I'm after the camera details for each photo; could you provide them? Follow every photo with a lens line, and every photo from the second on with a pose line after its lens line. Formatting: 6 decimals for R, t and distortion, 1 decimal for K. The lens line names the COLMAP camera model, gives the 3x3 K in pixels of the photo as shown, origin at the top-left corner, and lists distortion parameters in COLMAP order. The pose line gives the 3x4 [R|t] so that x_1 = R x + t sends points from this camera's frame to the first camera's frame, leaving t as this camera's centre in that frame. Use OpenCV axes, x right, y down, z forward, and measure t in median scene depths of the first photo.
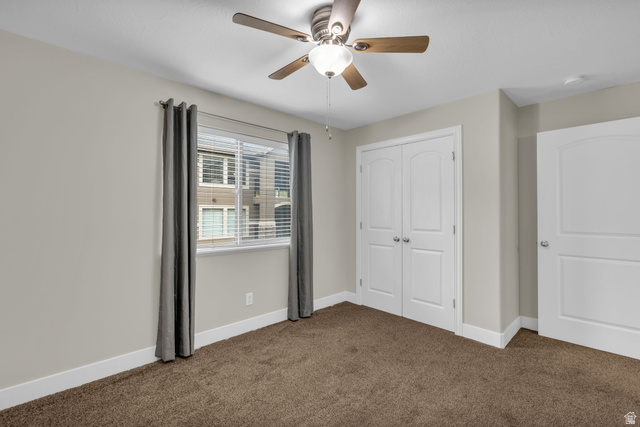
lens RADIAL K [[285.9, 0, 323.4], [0, 285.9, 210.3], [0, 0, 1]] dist [-0.000696, -0.000601]
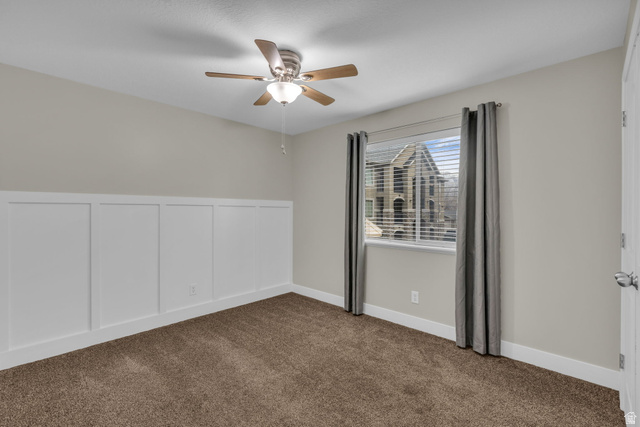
lens RADIAL K [[285.9, 0, 323.8], [0, 285.9, 214.6], [0, 0, 1]] dist [-0.000696, -0.000601]
pose [[0.056784, 0.013666, -0.998293, 0.729277], [-0.002835, 0.999904, 0.013527, 0.004928], [0.998382, 0.002062, 0.056817, 0.620297]]
